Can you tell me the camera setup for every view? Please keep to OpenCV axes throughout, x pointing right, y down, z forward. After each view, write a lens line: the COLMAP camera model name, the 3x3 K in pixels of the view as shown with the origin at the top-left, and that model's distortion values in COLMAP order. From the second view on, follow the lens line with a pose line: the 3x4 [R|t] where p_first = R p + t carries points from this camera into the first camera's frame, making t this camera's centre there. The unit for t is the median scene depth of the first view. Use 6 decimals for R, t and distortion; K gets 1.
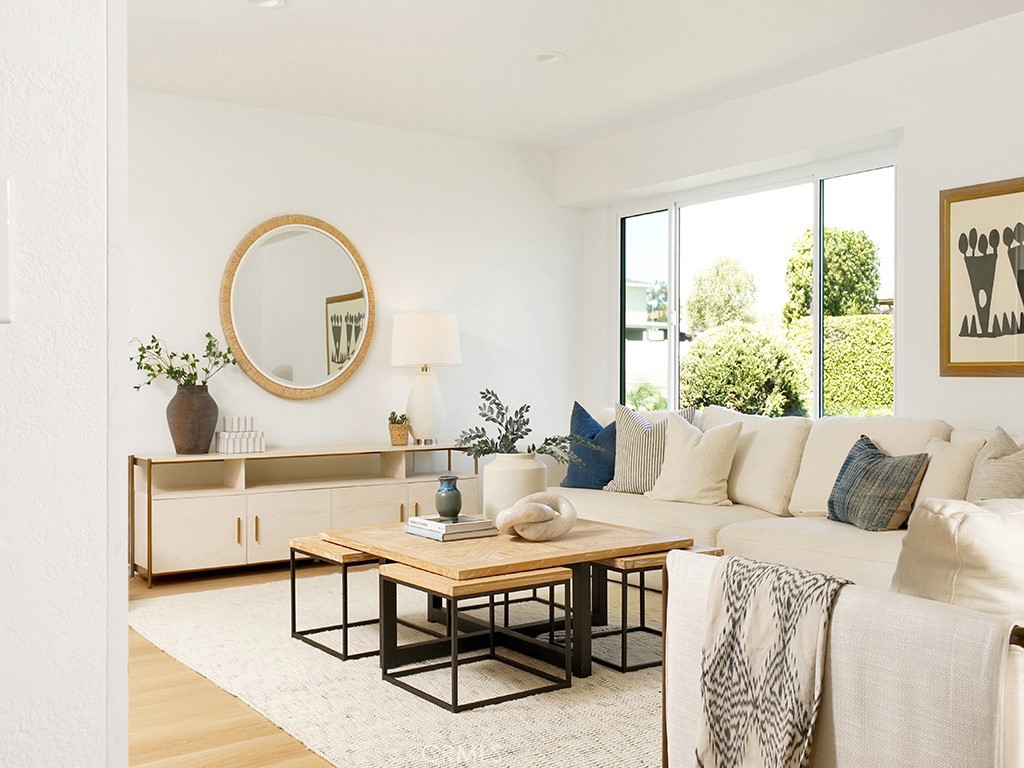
lens RADIAL K [[1083.2, 0, 514.8], [0, 1083.2, 384.3], [0, 0, 1]] dist [0.012547, 0.000000]
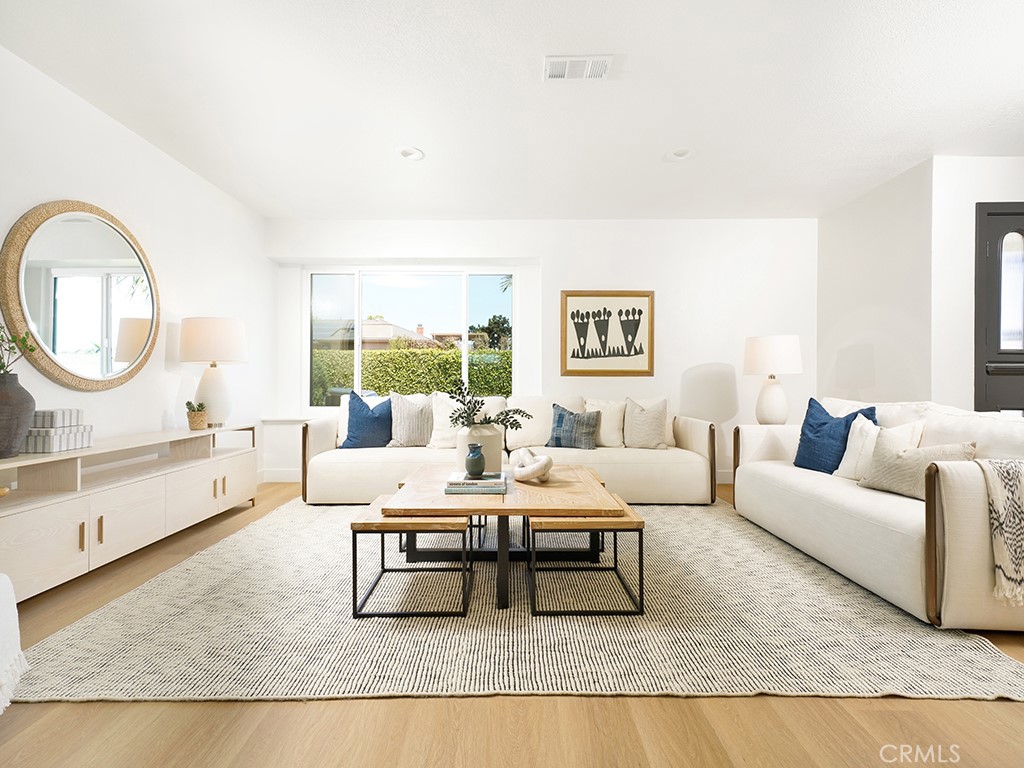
lens RADIAL K [[465.0, 0, 512.2], [0, 465.0, 382.5], [0, 0, 1]] dist [0.001901, -0.000041]
pose [[0.561220, 0.004753, 0.827653, -0.447108], [0.002472, 0.999969, -0.007419, 0.012968], [-0.827663, 0.006210, 0.561191, 0.579488]]
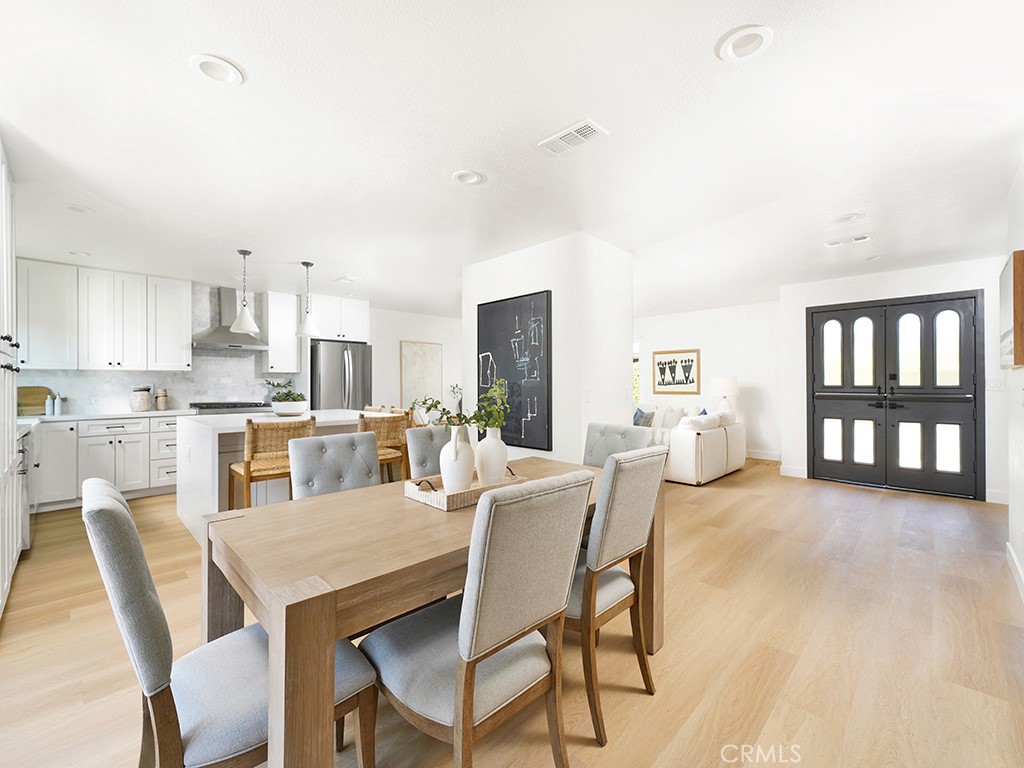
lens RADIAL K [[432.8, 0, 510.4], [0, 432.8, 385.5], [0, 0, 1]] dist [0.001687, -0.000073]
pose [[0.984799, 0.001257, 0.173695, -0.485976], [0.000645, 0.999940, -0.010893, -0.025017], [-0.173699, 0.010840, 0.984739, -0.627284]]
